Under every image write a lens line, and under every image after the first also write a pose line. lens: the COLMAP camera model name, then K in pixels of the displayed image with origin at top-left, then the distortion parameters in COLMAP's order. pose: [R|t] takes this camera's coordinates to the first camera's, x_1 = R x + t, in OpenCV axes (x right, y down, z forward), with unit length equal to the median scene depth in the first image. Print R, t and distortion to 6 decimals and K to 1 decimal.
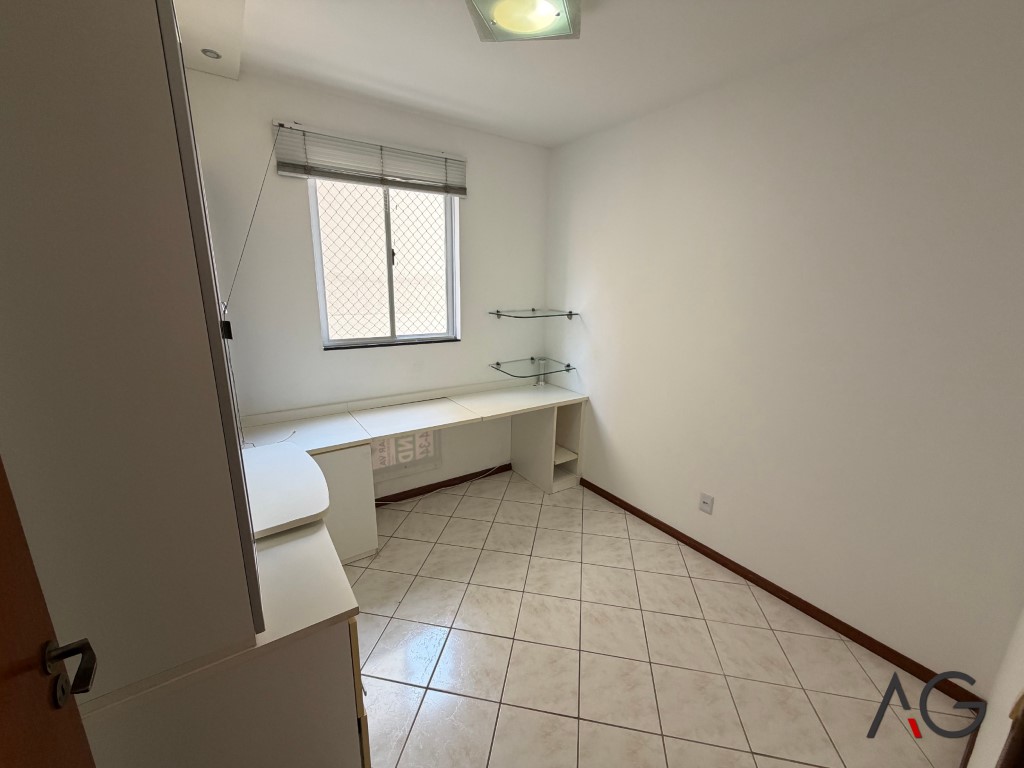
lens RADIAL K [[409.5, 0, 509.2], [0, 409.5, 384.0], [0, 0, 1]] dist [0.001485, -0.000918]
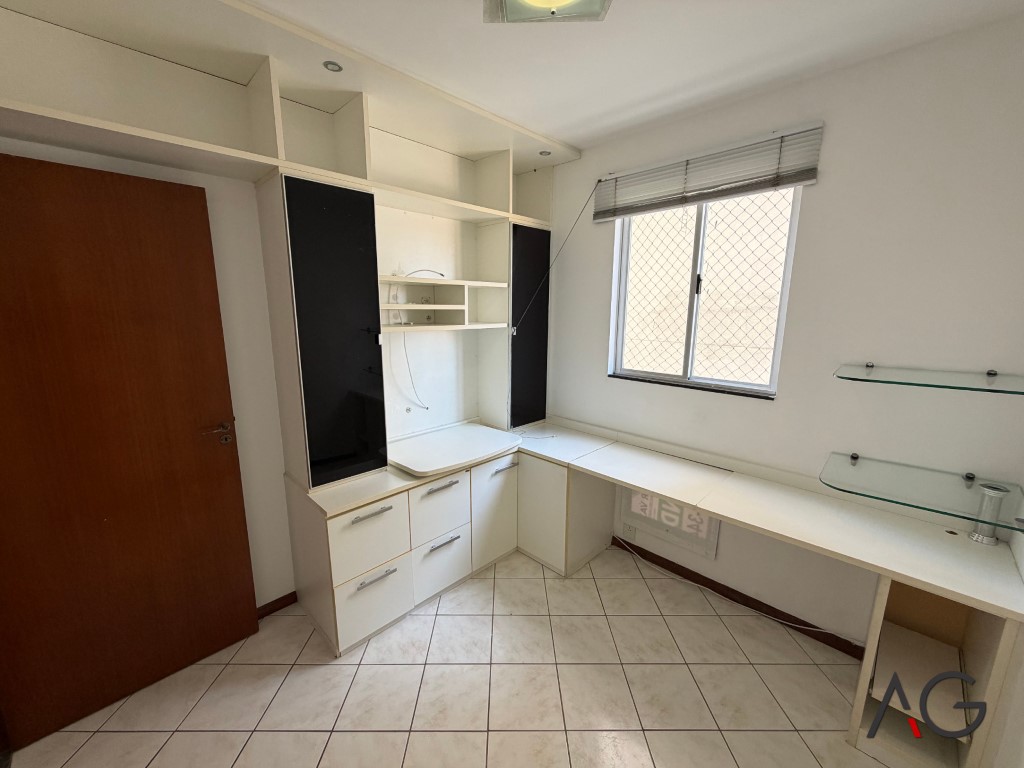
lens RADIAL K [[409.5, 0, 509.4], [0, 409.5, 384.2], [0, 0, 1]] dist [0.001485, -0.000918]
pose [[0.187154, 0.167236, -0.967991, 0.487096], [-0.239150, 0.963511, 0.120224, -0.118534], [0.952775, 0.208994, 0.220319, 0.483857]]
